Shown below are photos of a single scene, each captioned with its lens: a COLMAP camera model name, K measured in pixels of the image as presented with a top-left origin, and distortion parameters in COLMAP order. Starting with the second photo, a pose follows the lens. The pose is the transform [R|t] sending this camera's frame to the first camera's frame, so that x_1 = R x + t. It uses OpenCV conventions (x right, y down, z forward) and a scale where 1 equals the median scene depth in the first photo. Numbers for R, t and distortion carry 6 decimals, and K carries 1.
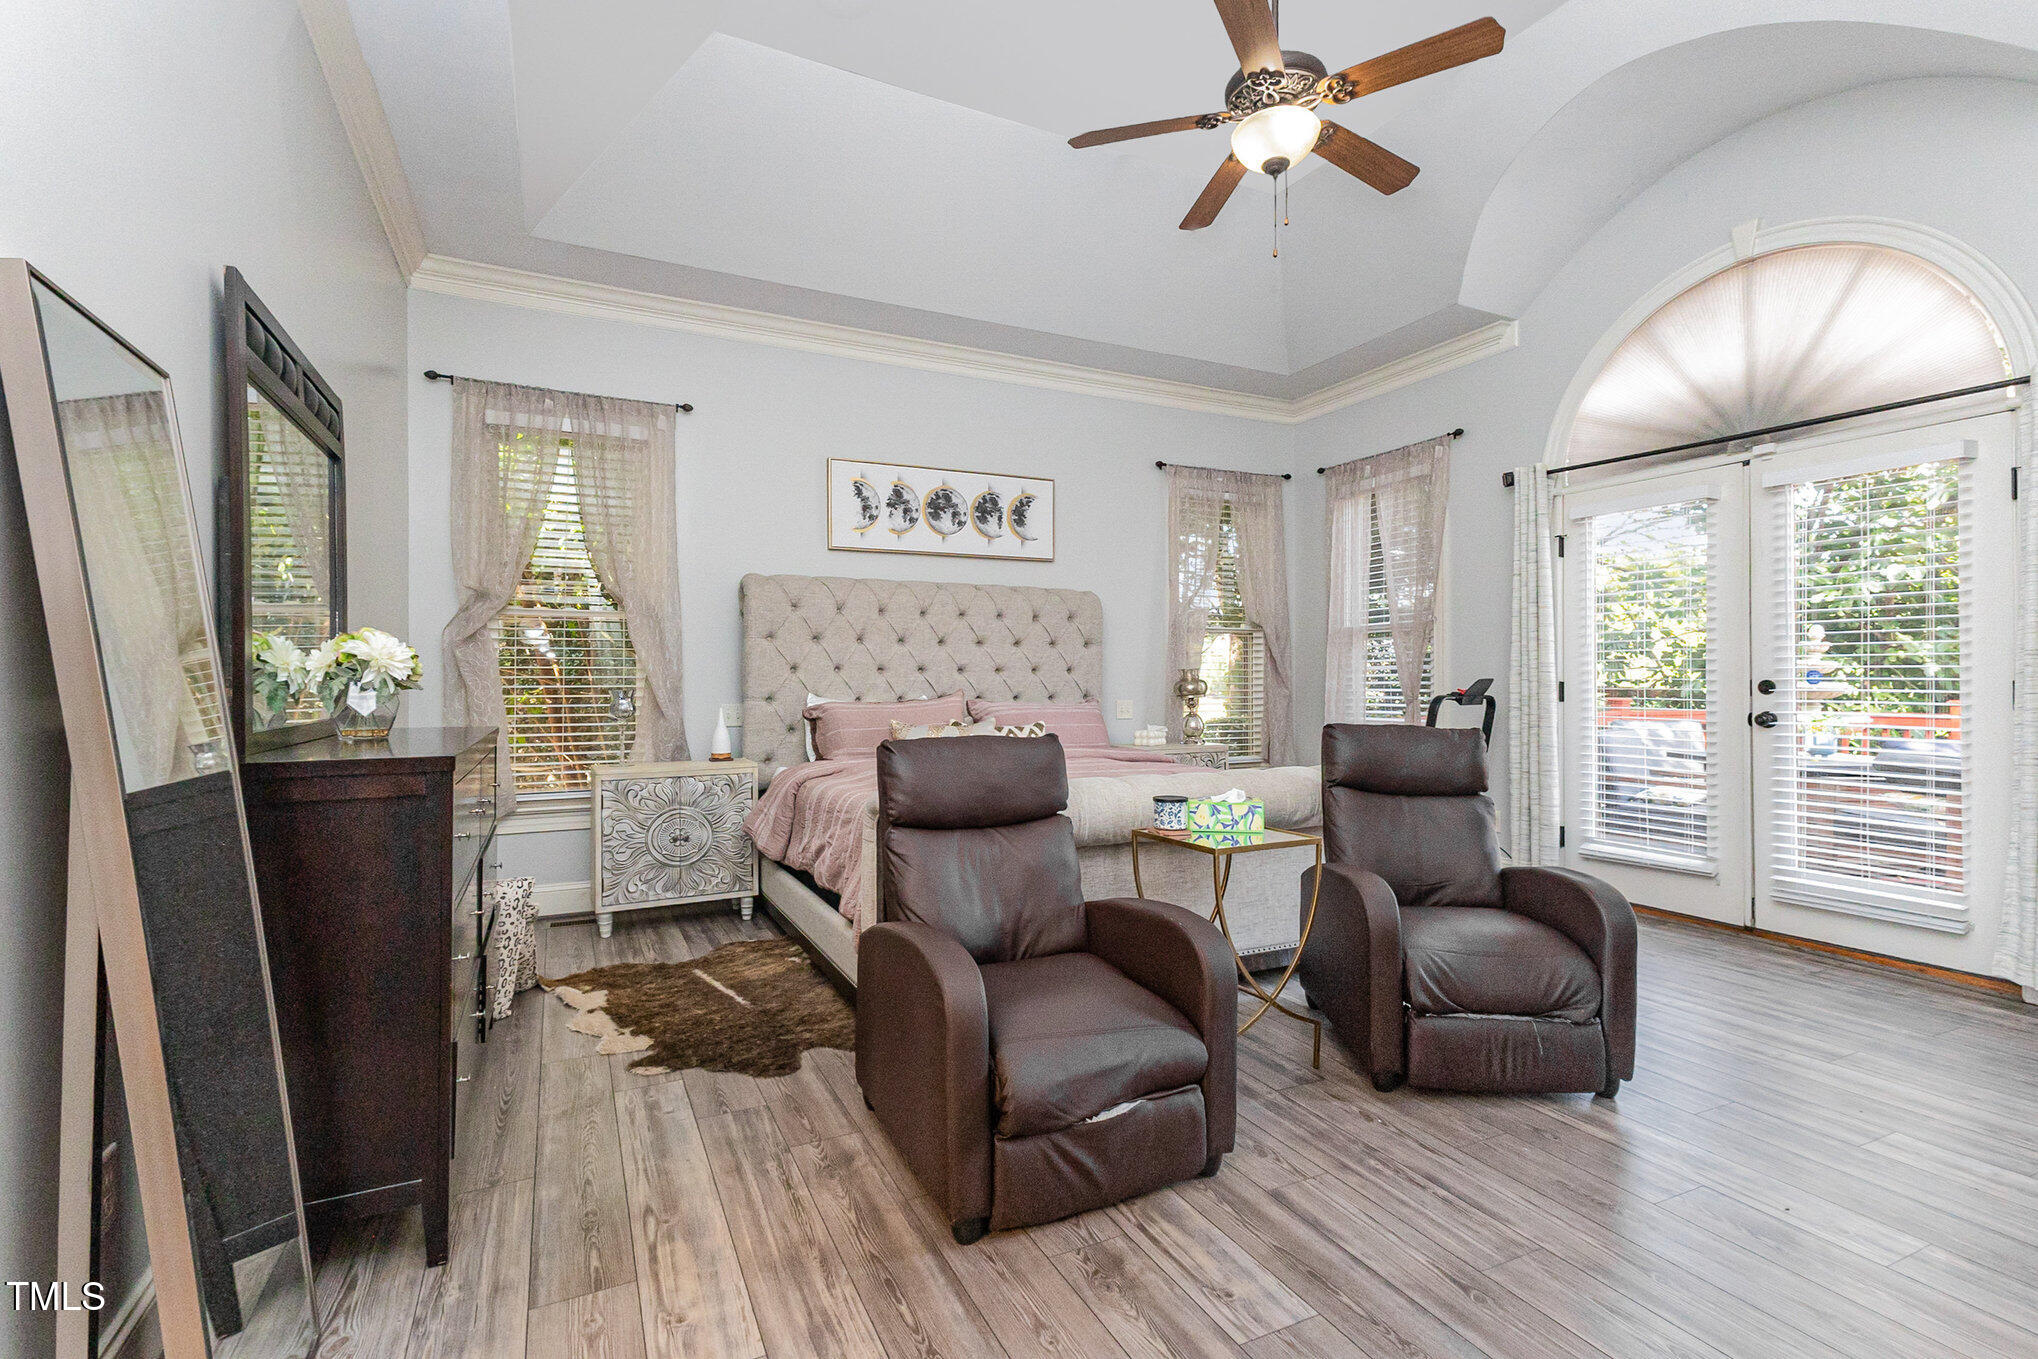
lens RADIAL K [[957.3, 0, 1067.3], [0, 957.3, 677.4], [0, 0, 1]] dist [0.081293, -0.016894]
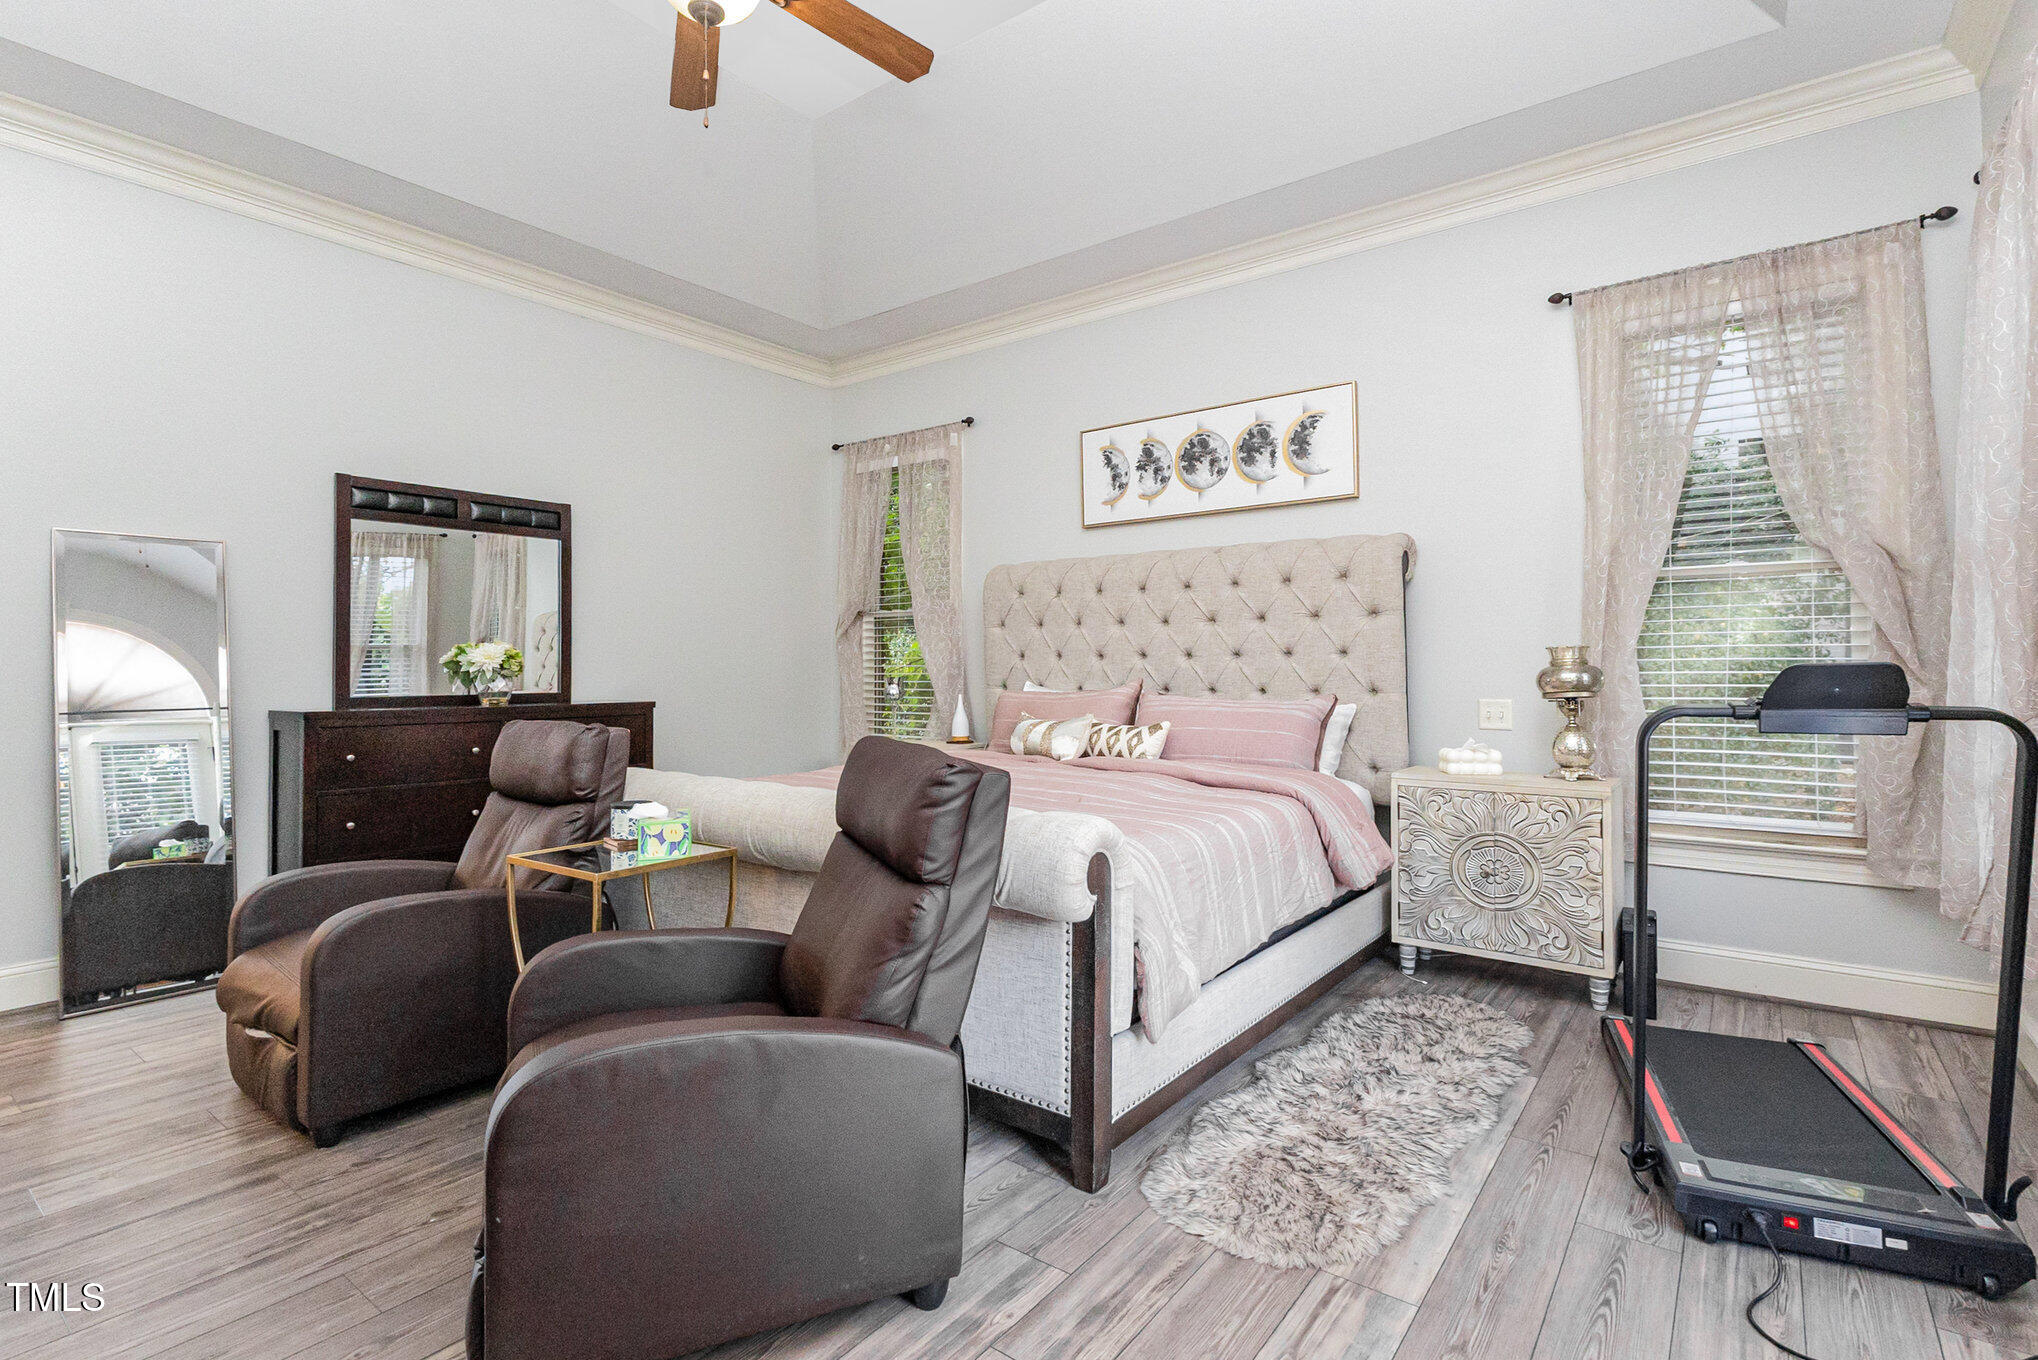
lens RADIAL K [[990.8, 0, 1014.8], [0, 990.8, 645.8], [0, 0, 1]] dist [0.003295, 0.000106]
pose [[0.423799, -0.019214, -0.905552, 0.567015], [0.003683, 0.999803, -0.019491, 0.000678], [0.905749, 0.004925, 0.423786, 0.499287]]
